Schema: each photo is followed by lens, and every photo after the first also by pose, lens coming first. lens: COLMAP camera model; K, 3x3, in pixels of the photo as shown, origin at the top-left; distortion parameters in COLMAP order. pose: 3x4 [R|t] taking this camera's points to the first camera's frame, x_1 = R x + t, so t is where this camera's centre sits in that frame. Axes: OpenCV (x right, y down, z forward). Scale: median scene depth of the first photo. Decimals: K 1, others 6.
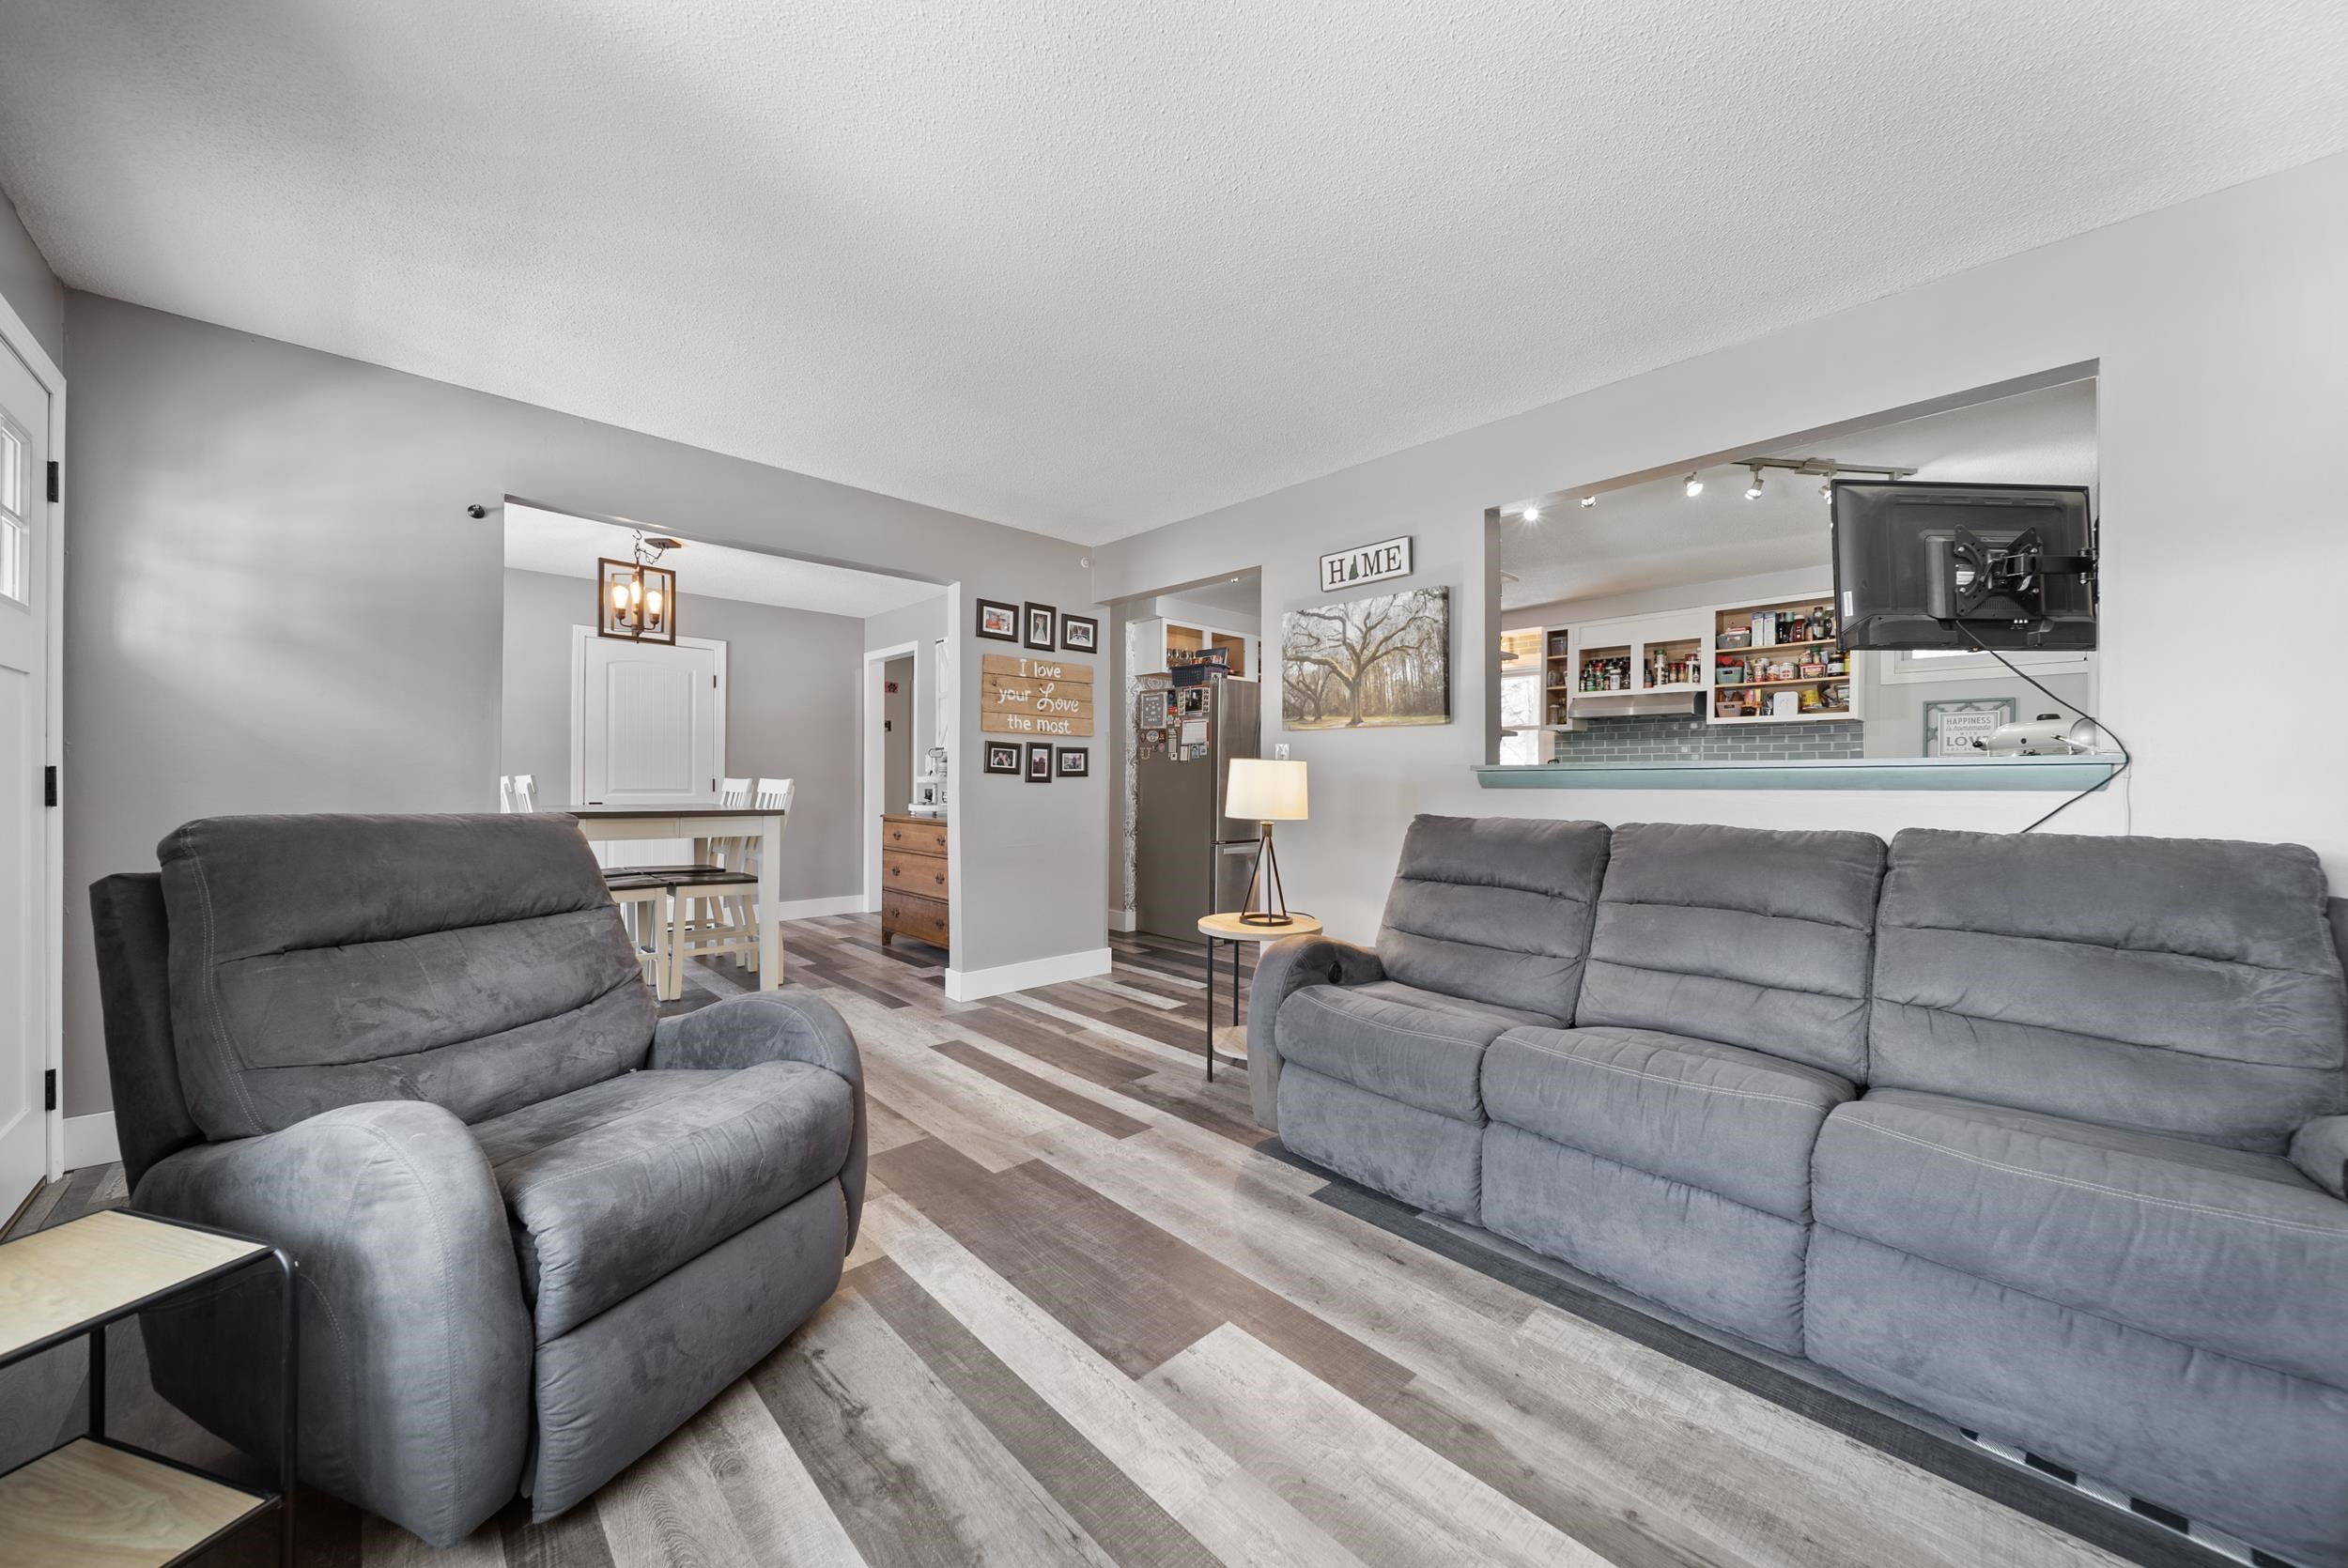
lens RADIAL K [[860.9, 0, 1176.1], [0, 860.9, 751.2], [0, 0, 1]] dist [0.027443, 0.000015]
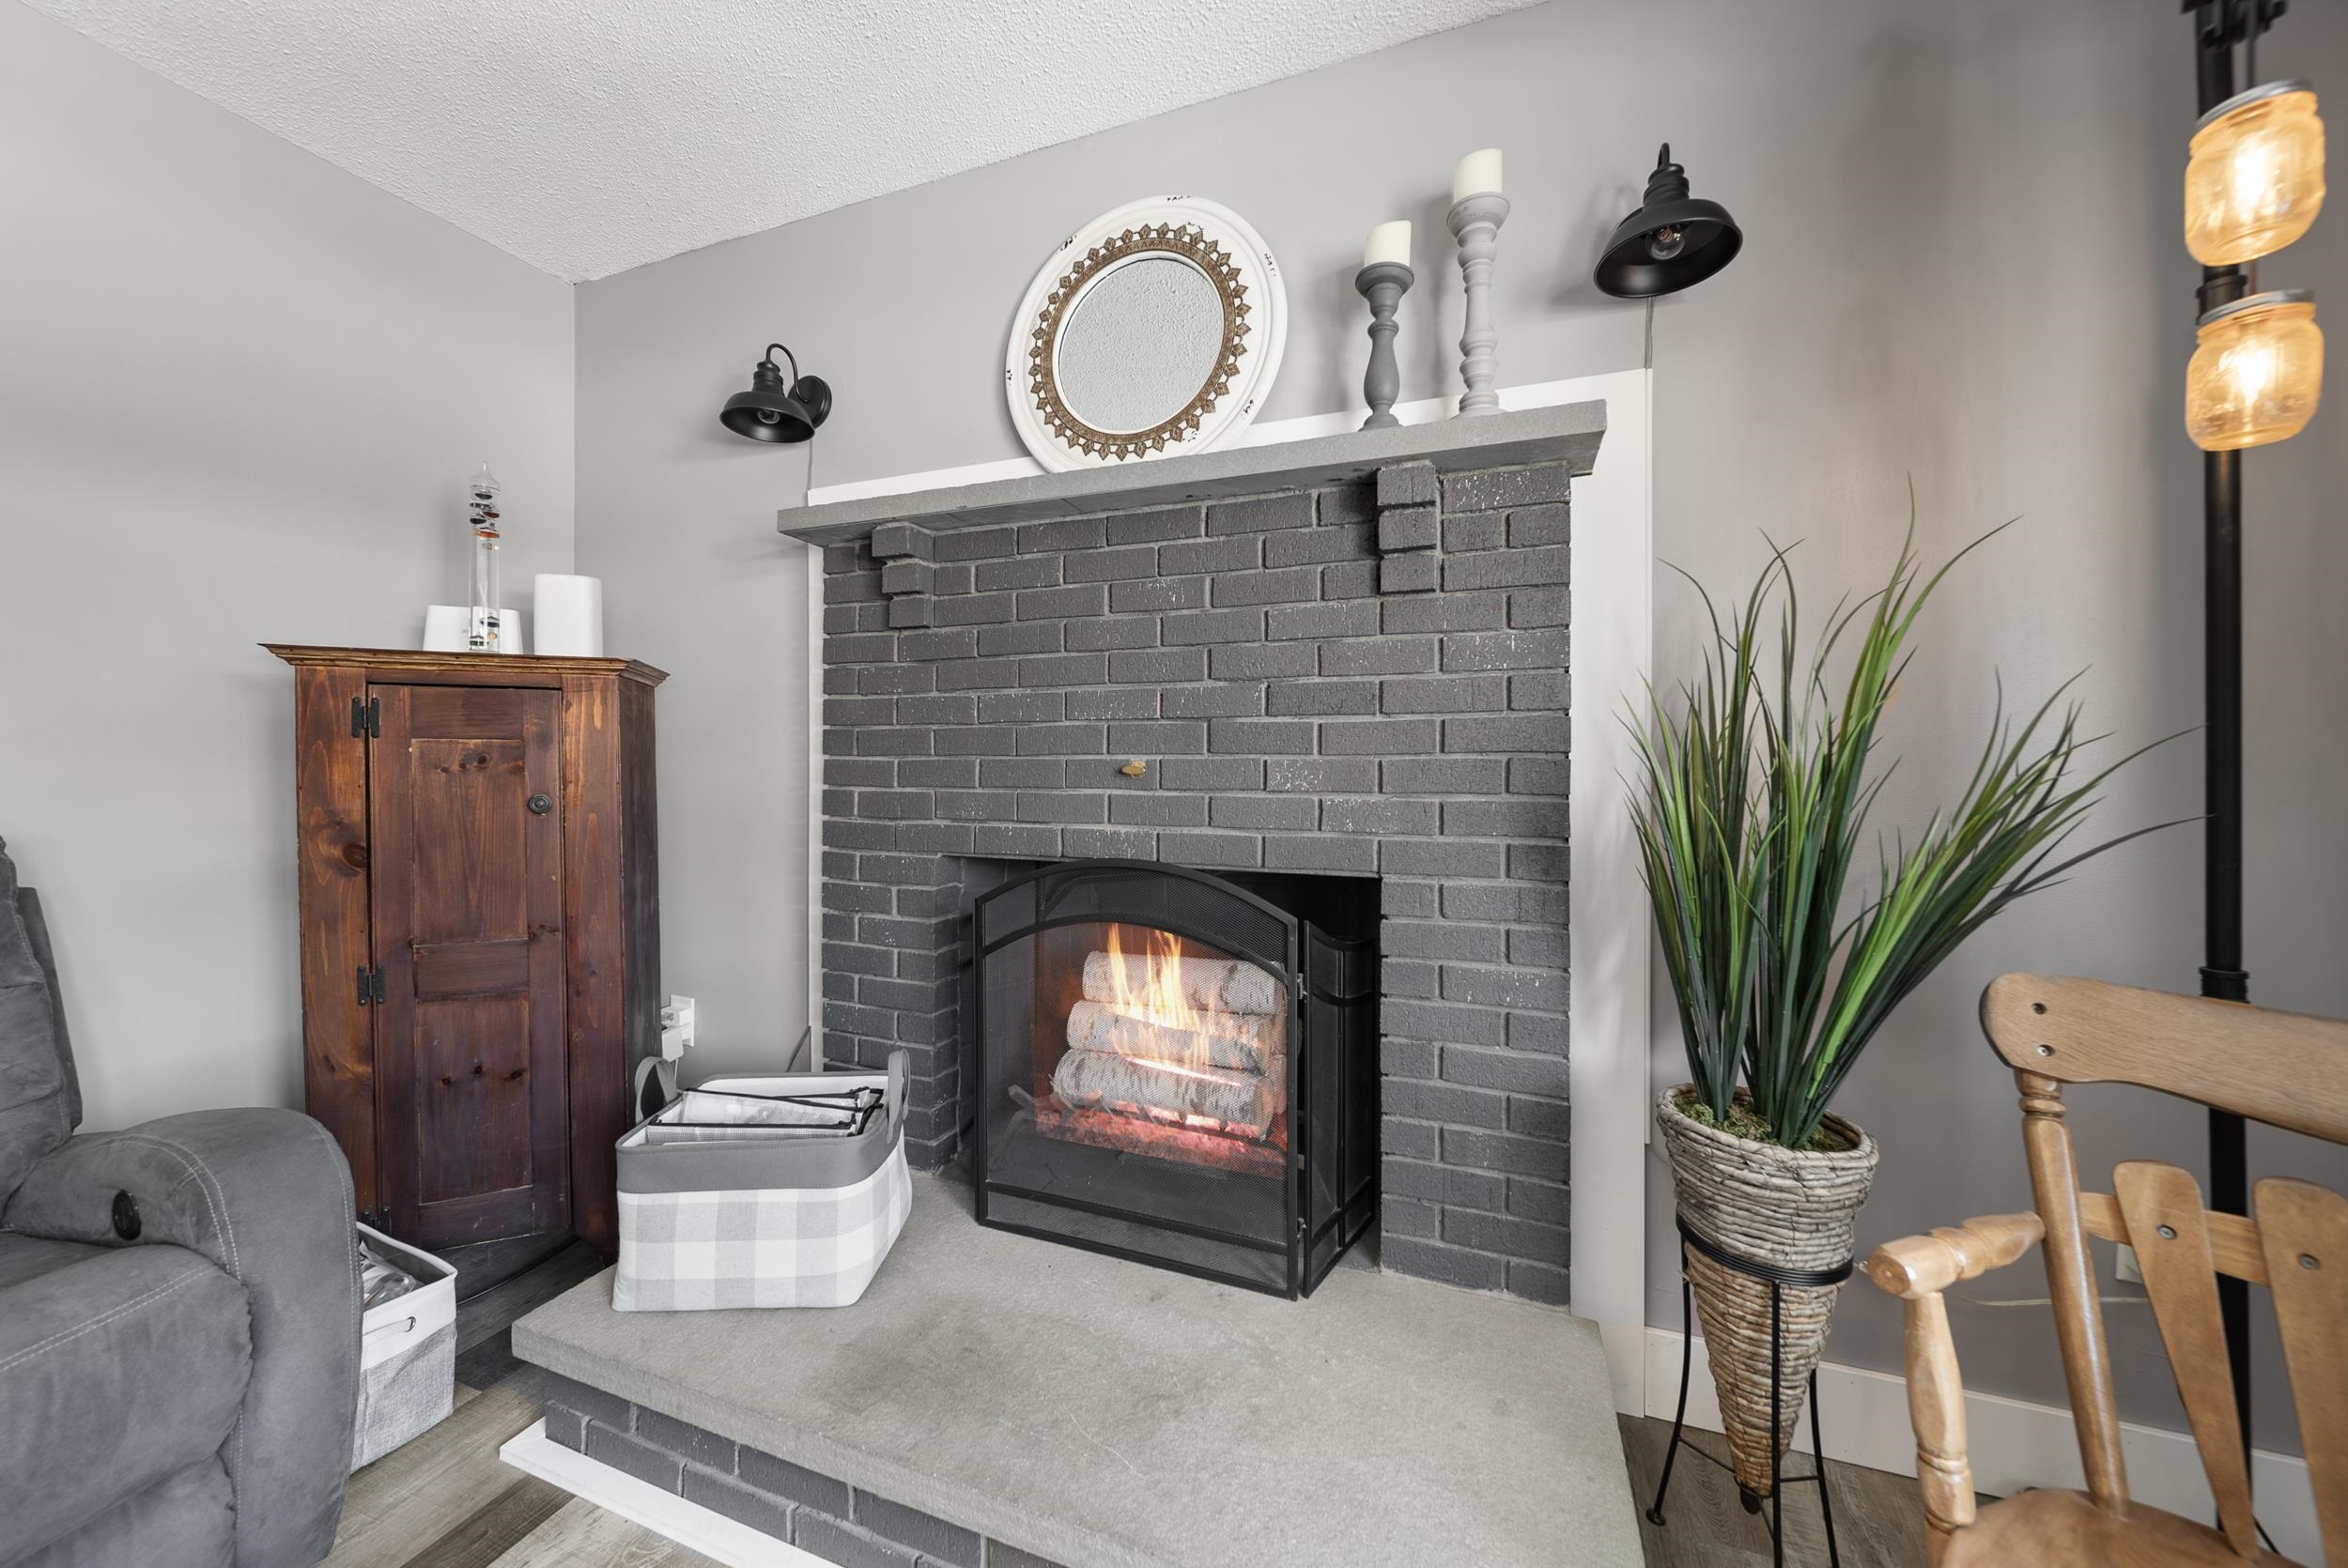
lens RADIAL K [[829.4, 0, 1178.1], [0, 829.4, 761.1], [0, 0, 1]] dist [-0.000237, -0.002009]
pose [[-0.432497, -0.007078, 0.901608, 0.052445], [-0.037427, 0.999248, -0.010109, 0.004854], [-0.900858, -0.038117, -0.432437, 0.140129]]
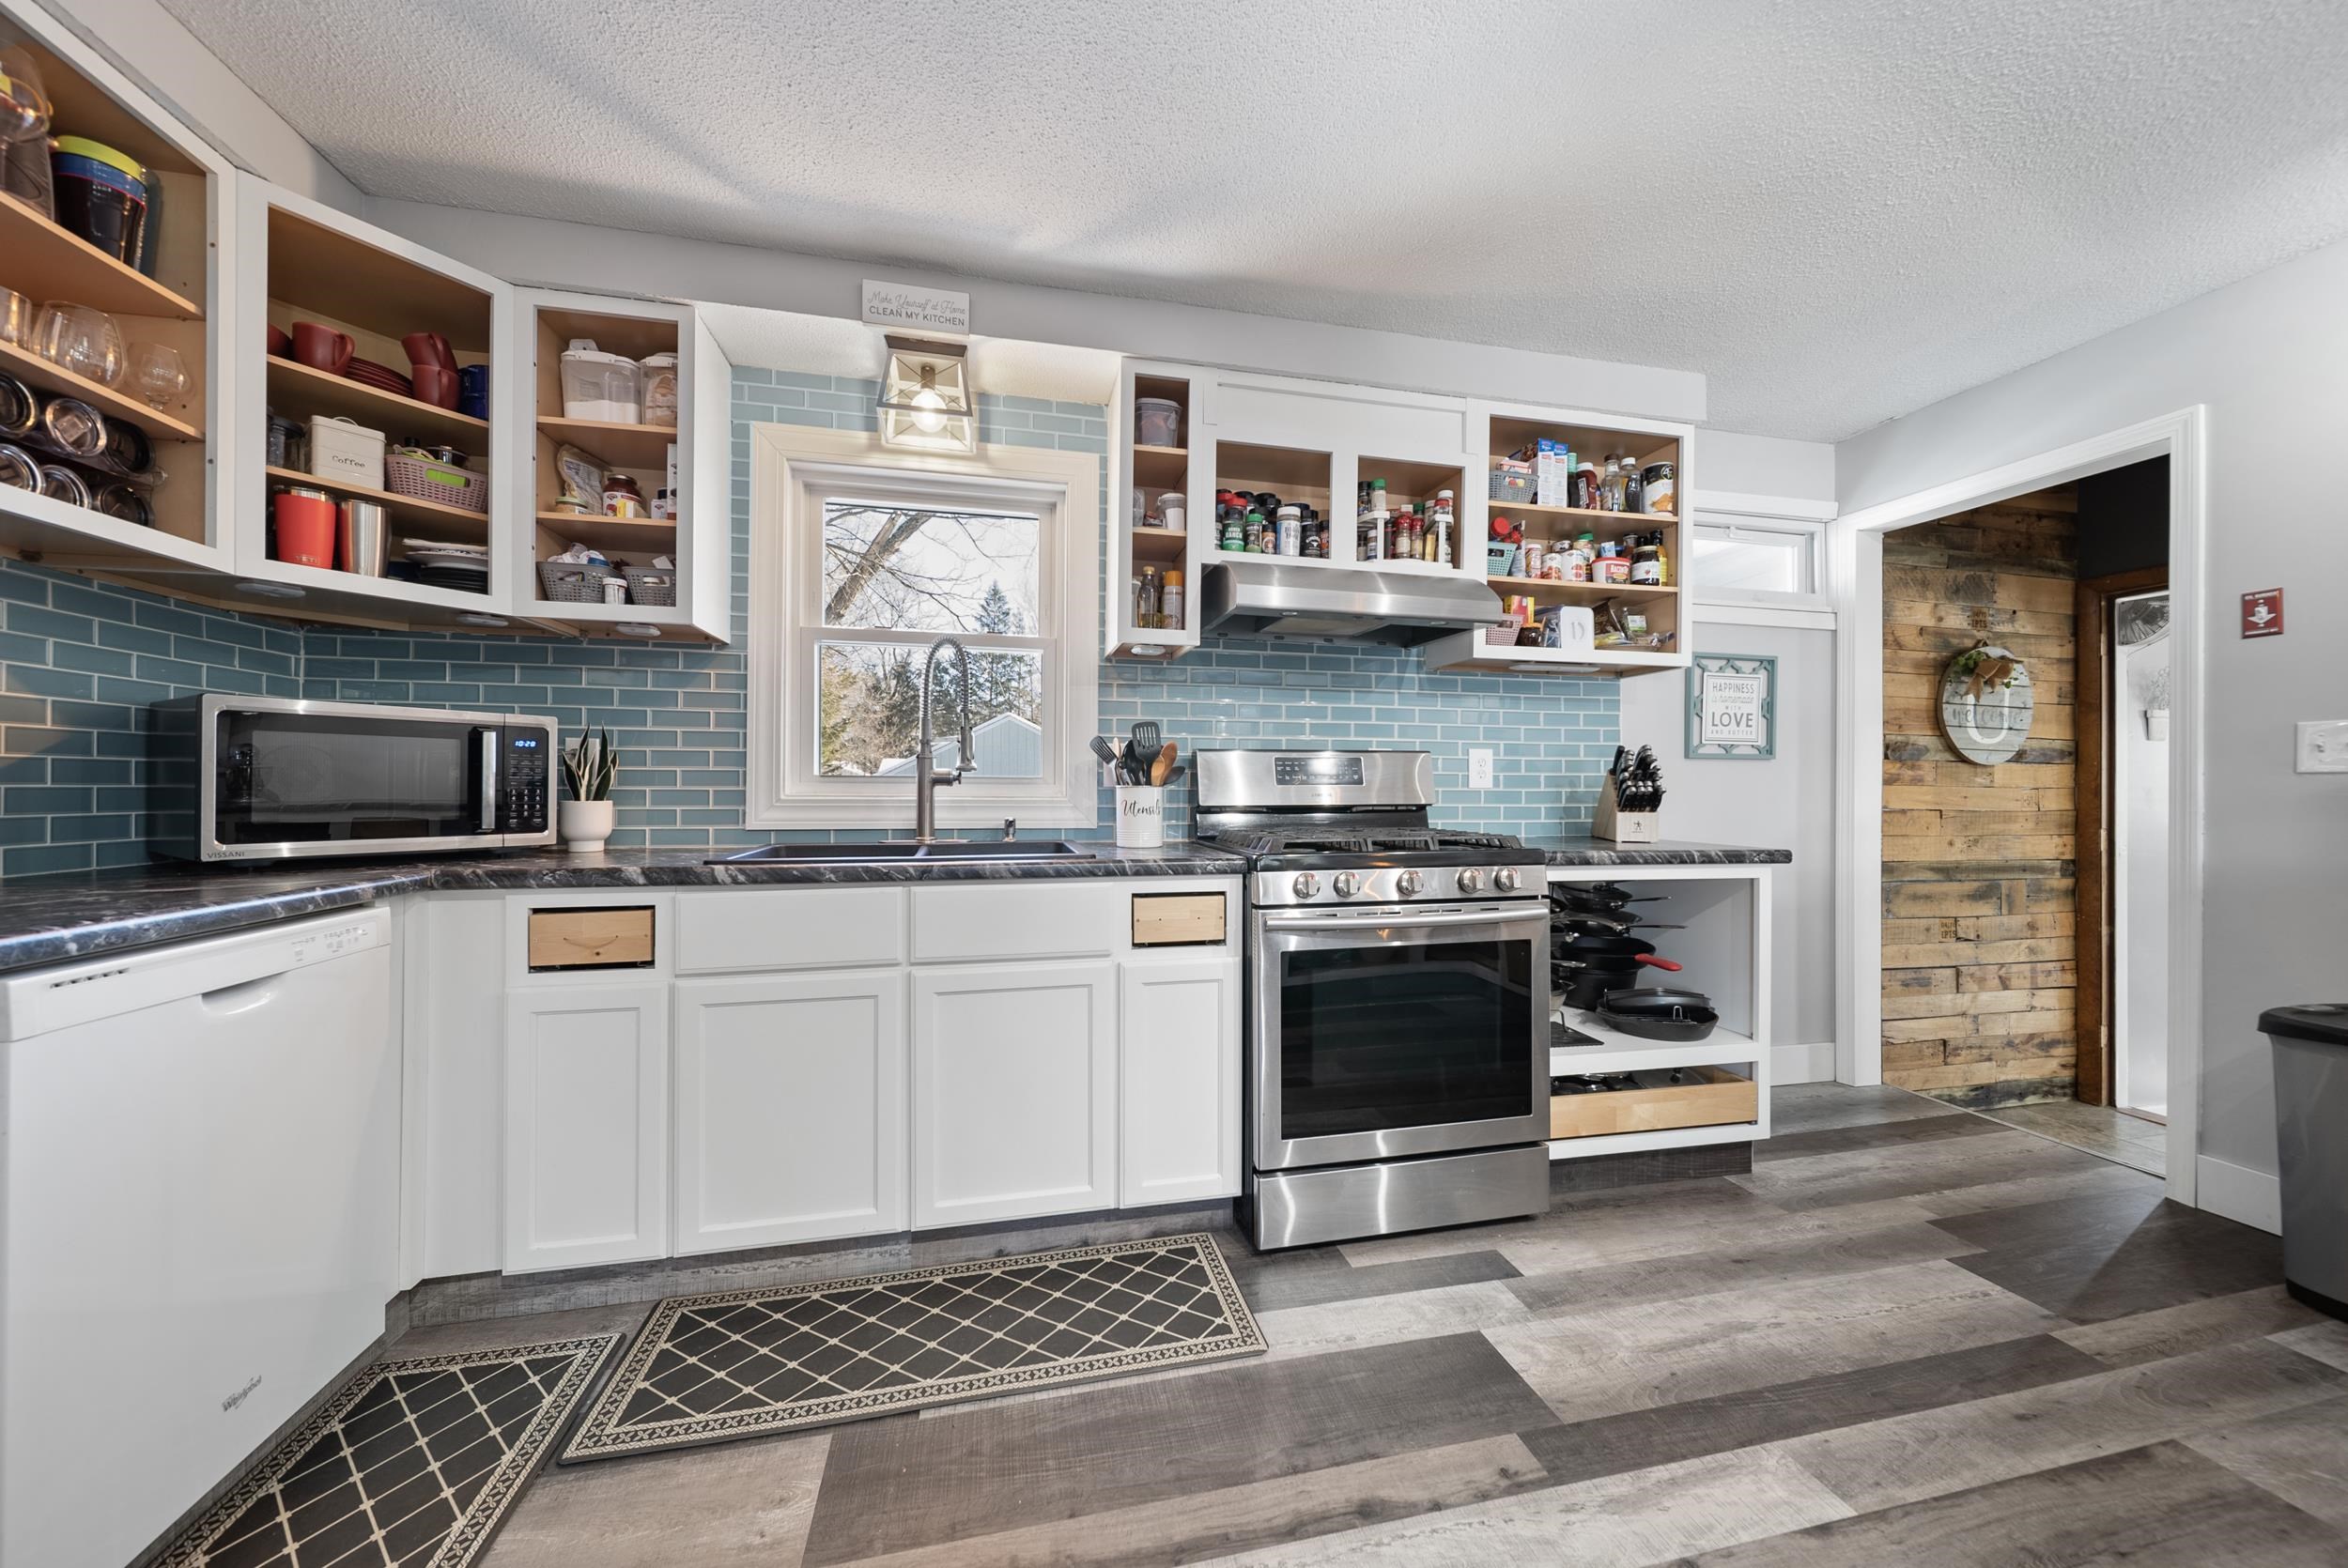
lens RADIAL K [[829.4, 0, 1177.7], [0, 829.4, 784.9], [0, 0, 1]] dist [-0.000237, -0.002009]
pose [[0.520617, 0.004182, 0.853780, 0.188755], [-0.033869, 0.999302, 0.015758, 0.042847], [-0.853119, -0.037121, 0.520395, 1.097946]]
